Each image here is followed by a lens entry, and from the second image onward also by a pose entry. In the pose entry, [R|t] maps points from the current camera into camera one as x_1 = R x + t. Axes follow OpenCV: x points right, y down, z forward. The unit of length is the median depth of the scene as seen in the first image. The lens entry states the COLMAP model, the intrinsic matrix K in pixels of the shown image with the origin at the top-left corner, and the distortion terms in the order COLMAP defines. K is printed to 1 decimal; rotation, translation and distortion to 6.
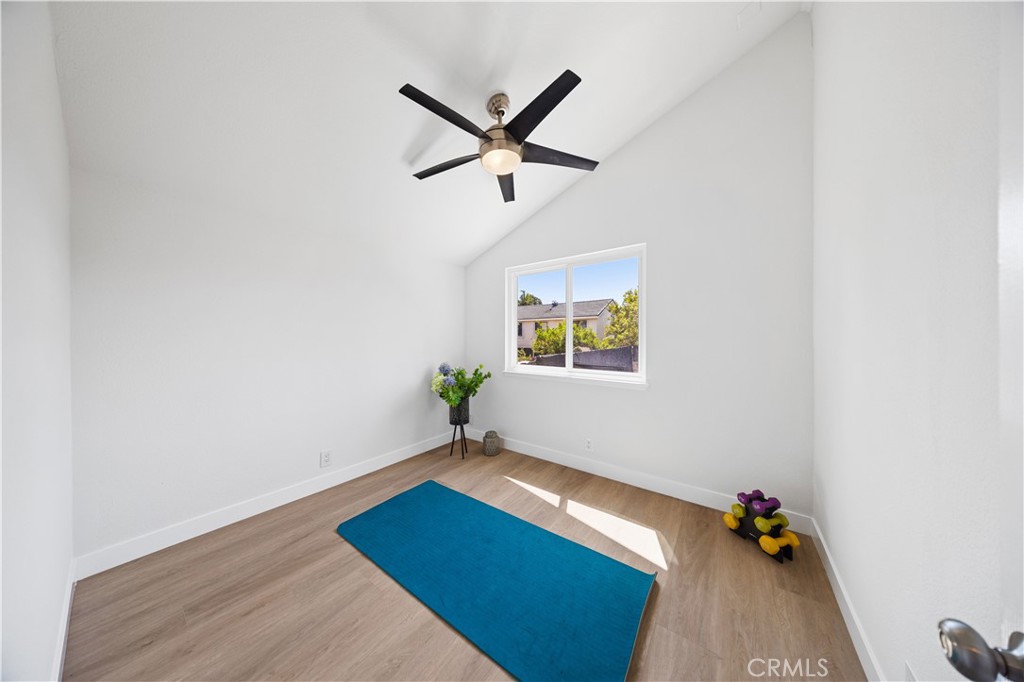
lens RADIAL K [[297.8, 0, 512.8], [0, 297.8, 337.3], [0, 0, 1]] dist [0.000568, -0.000018]
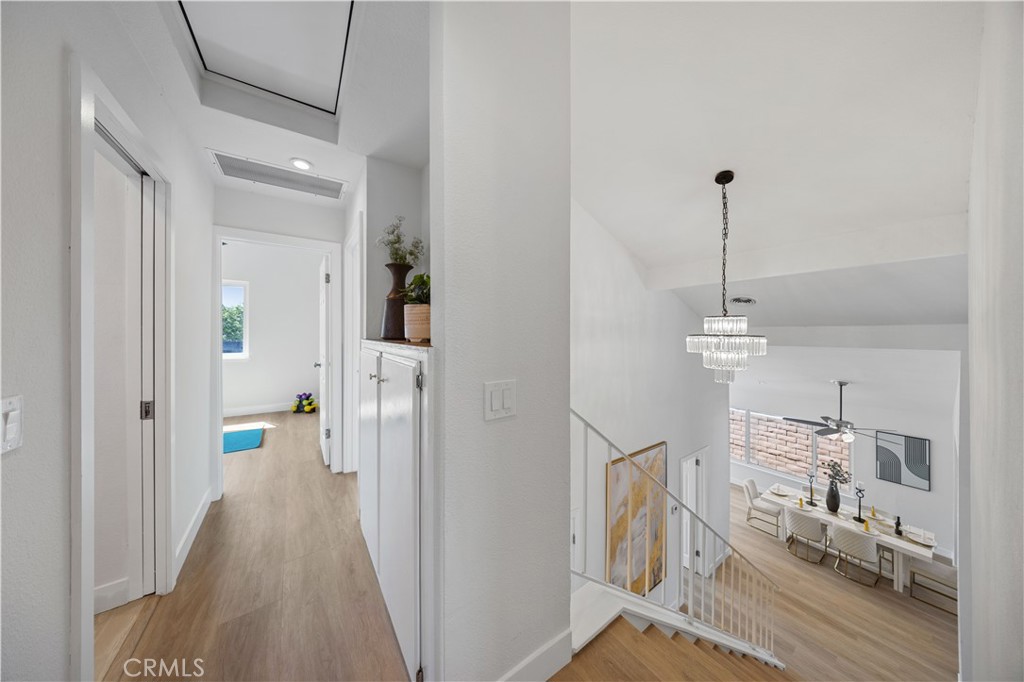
lens RADIAL K [[307.0, 0, 503.9], [0, 307.0, 337.1], [0, 0, 1]] dist [0.000641, 0.000020]
pose [[0.333502, -0.004885, 0.942737, -1.105088], [-0.003466, 0.999973, 0.006407, 0.011187], [-0.942743, -0.005404, 0.333476, -1.515169]]
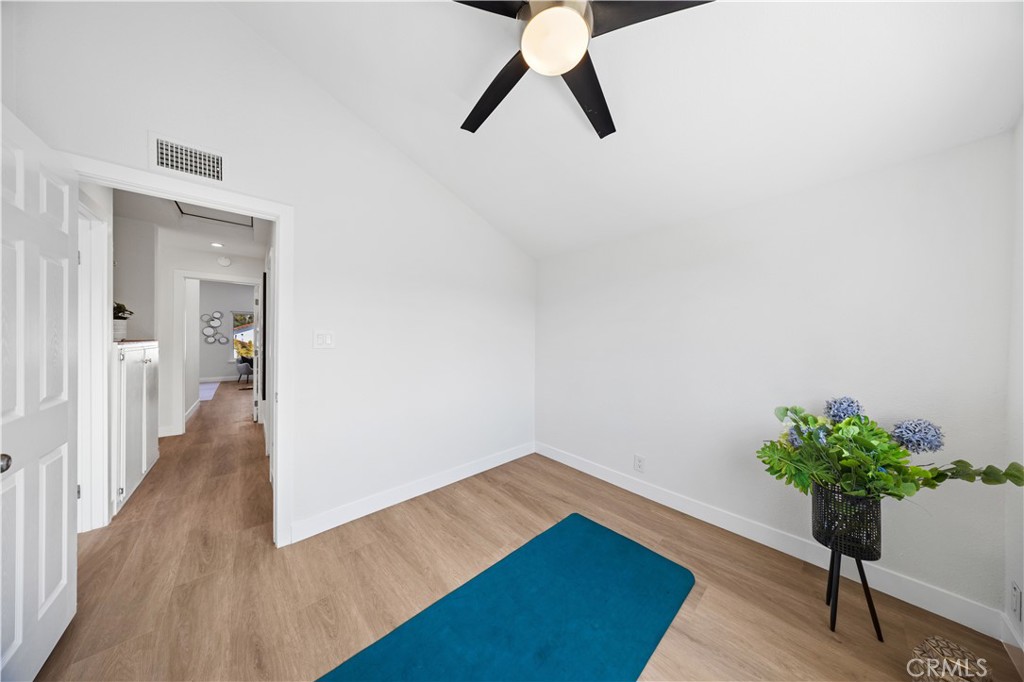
lens RADIAL K [[297.8, 0, 512.8], [0, 297.8, 337.3], [0, 0, 1]] dist [0.000568, -0.000018]
pose [[-0.204640, -0.003554, -0.978831, 0.557301], [-0.004777, 0.999985, -0.002632, -0.005685], [0.978826, 0.004137, -0.204654, 1.048560]]
